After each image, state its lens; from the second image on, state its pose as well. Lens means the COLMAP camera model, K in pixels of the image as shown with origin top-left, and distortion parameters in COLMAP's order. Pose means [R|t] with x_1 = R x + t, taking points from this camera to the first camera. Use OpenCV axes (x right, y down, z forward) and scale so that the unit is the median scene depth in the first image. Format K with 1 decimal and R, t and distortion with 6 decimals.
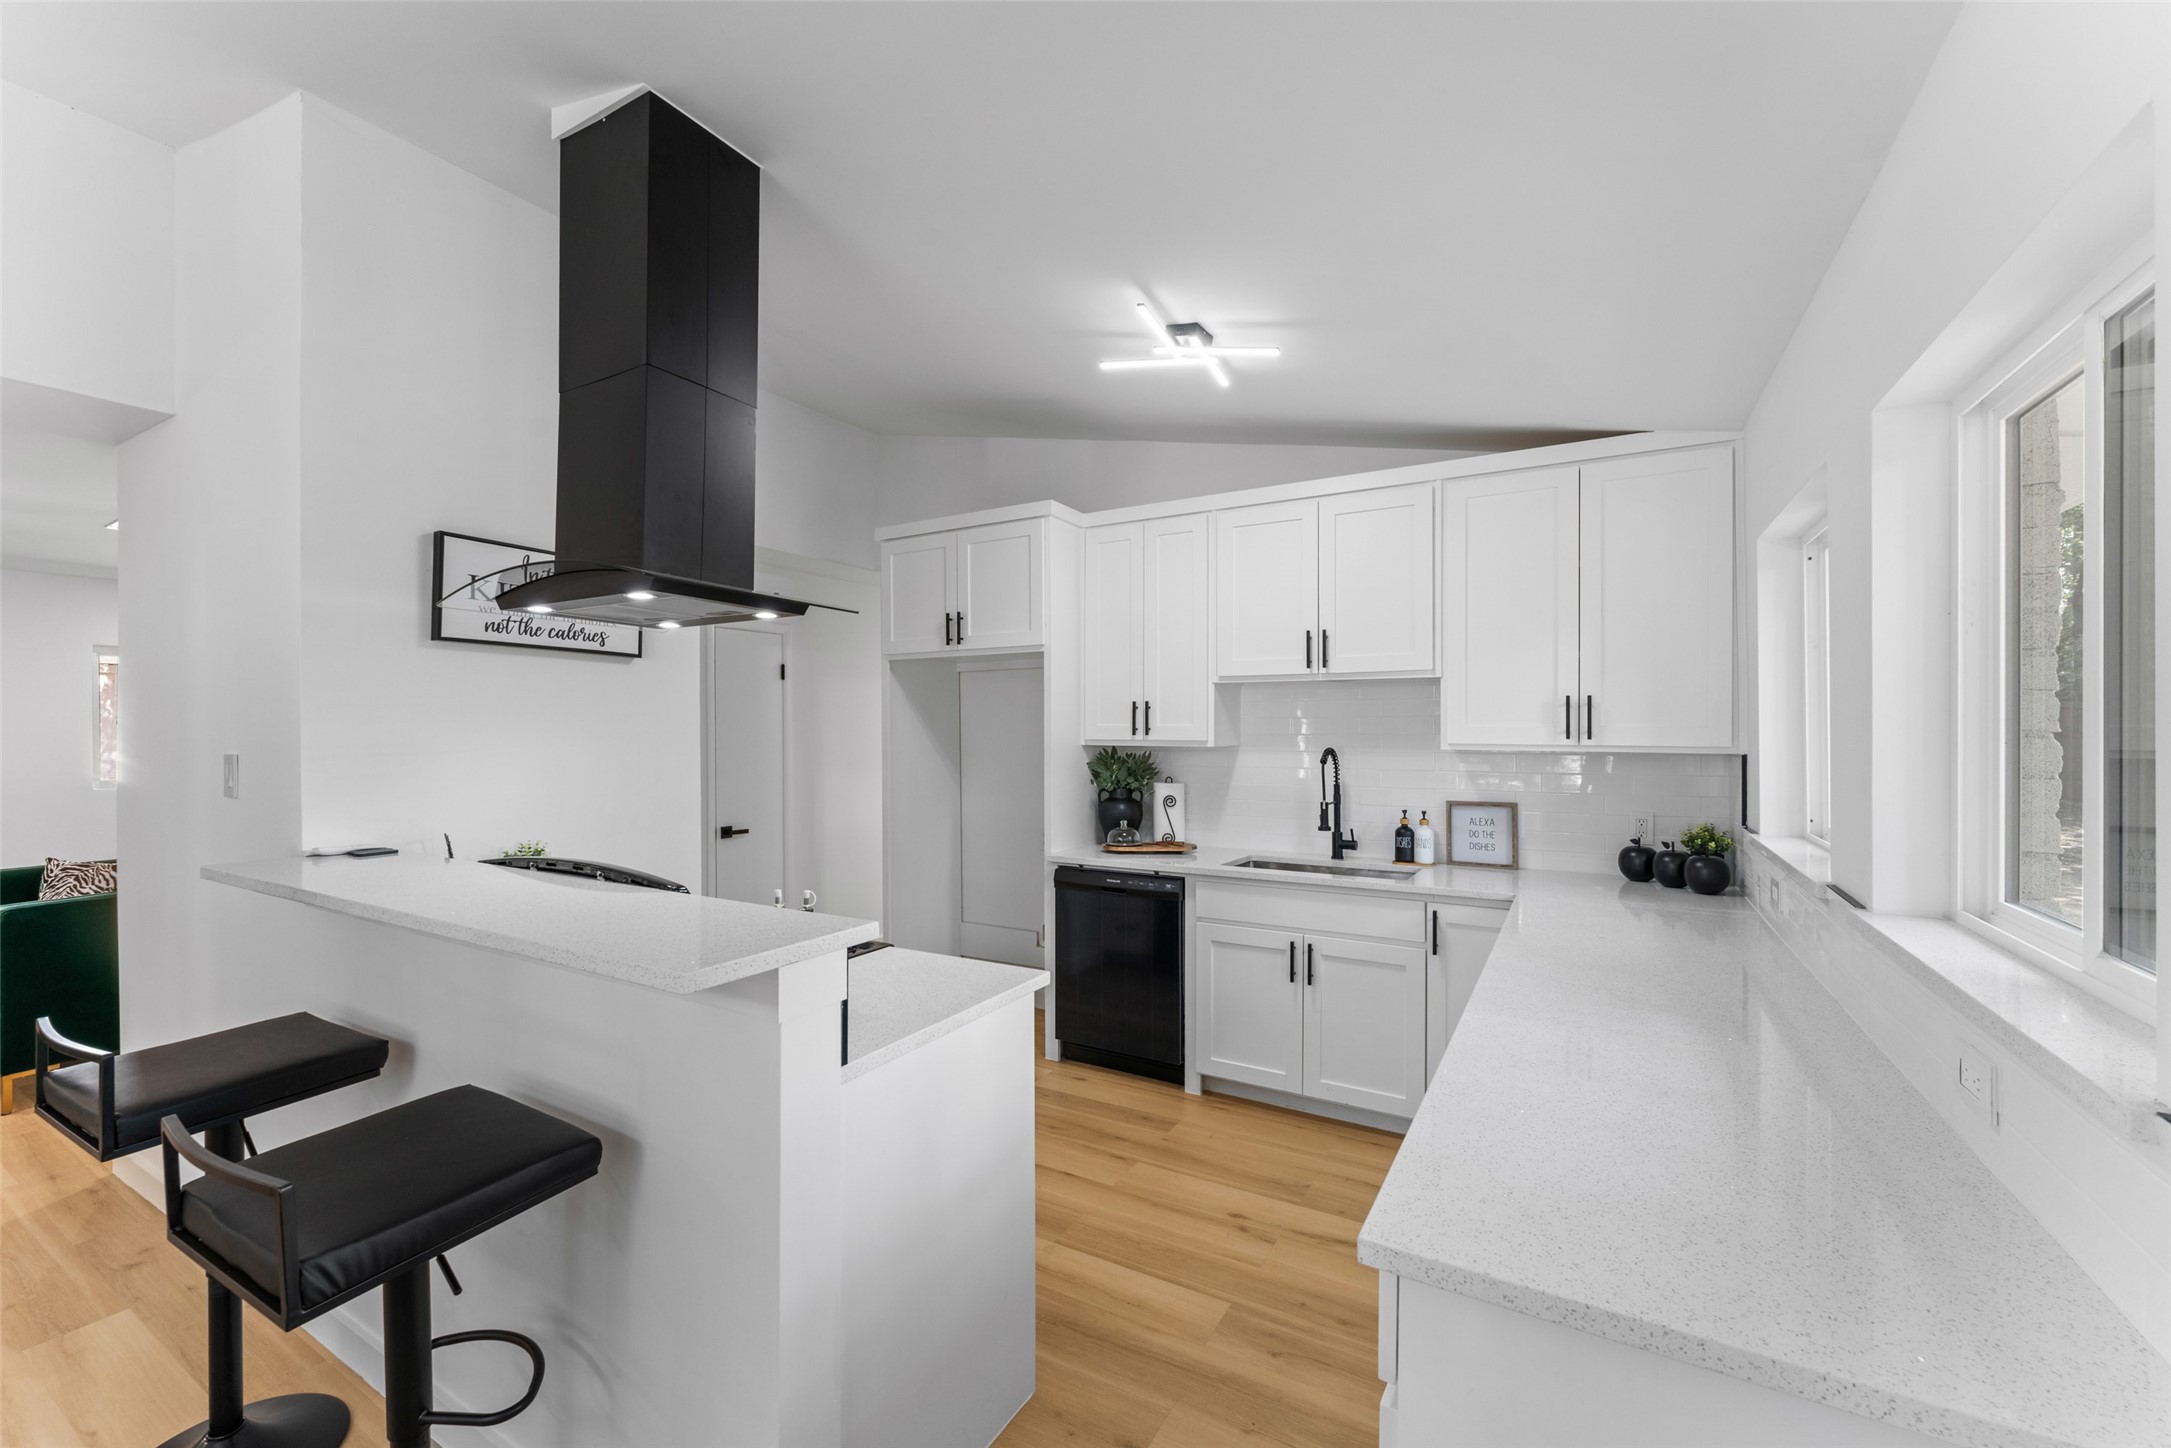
lens RADIAL K [[875.5, 0, 1062.8], [0, 875.5, 728.7], [0, 0, 1]] dist [-0.000784, -0.000017]
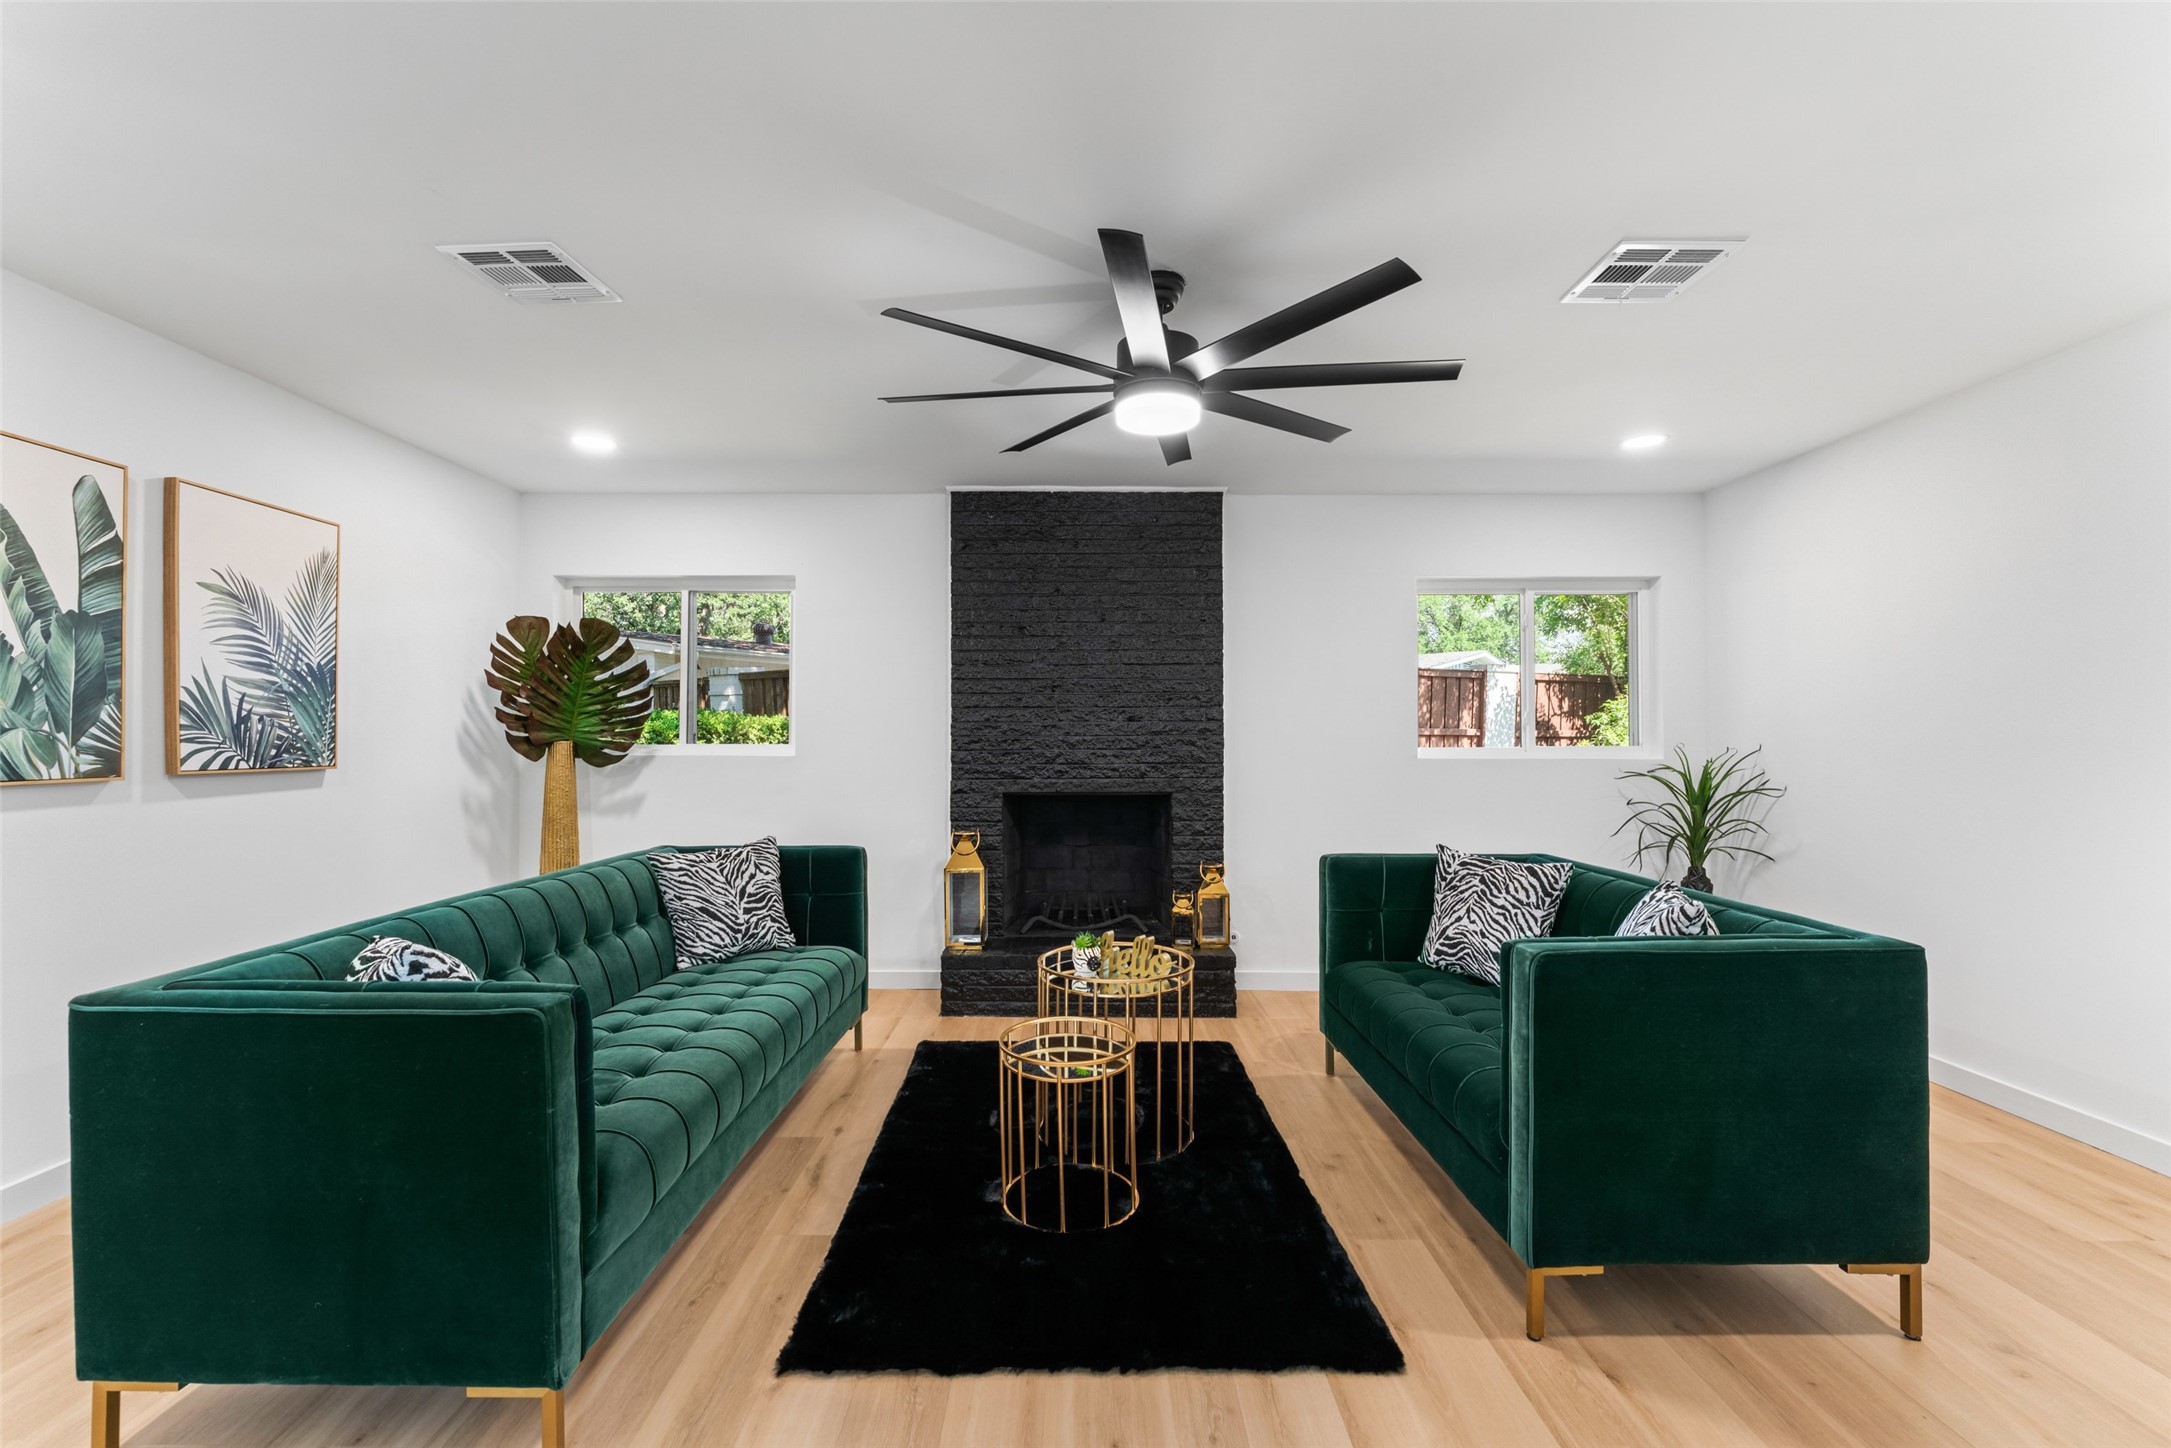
lens RADIAL K [[904.9, 0, 1078.9], [0, 904.9, 733.0], [0, 0, 1]] dist [-0.005312, -0.000058]
pose [[0.518500, -0.001918, -0.855076, -0.917699], [-0.000280, 0.999997, -0.002414, 0.079630], [0.855078, 0.001491, 0.518497, 0.499455]]
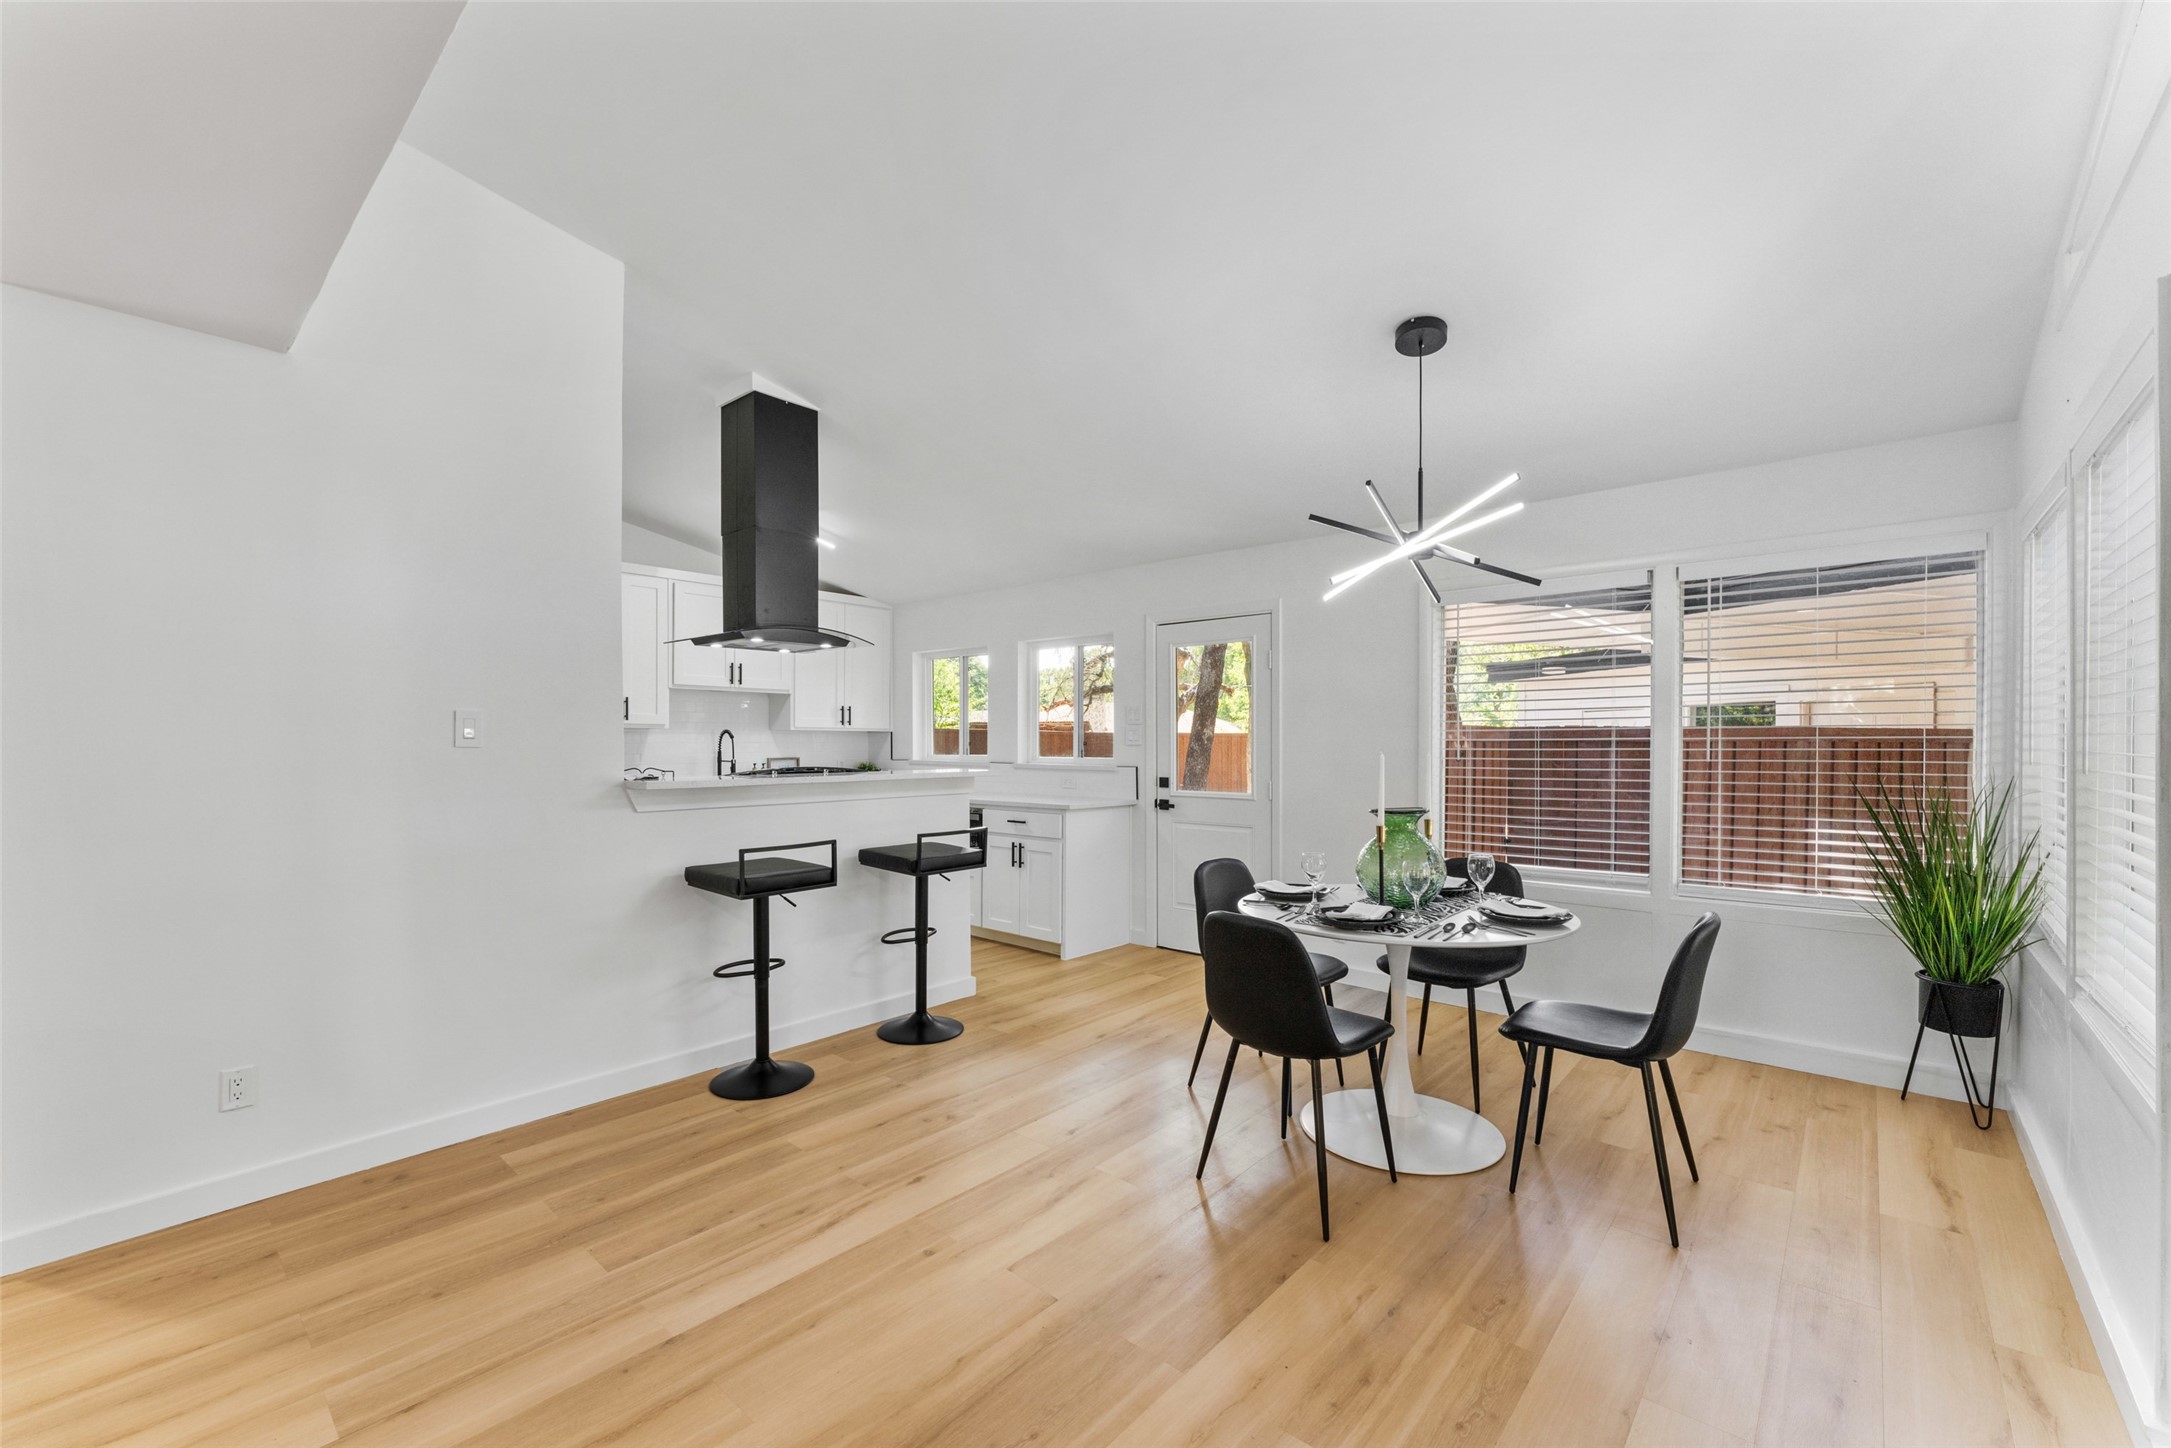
lens RADIAL K [[888.2, 0, 1081.0], [0, 888.2, 740.1], [0, 0, 1]] dist [-0.002221, -0.000084]
pose [[0.182355, 0.002671, 0.983229, -1.468352], [0.000122, 0.999996, -0.002739, 0.053366], [-0.983233, 0.000619, 0.182354, -0.024012]]
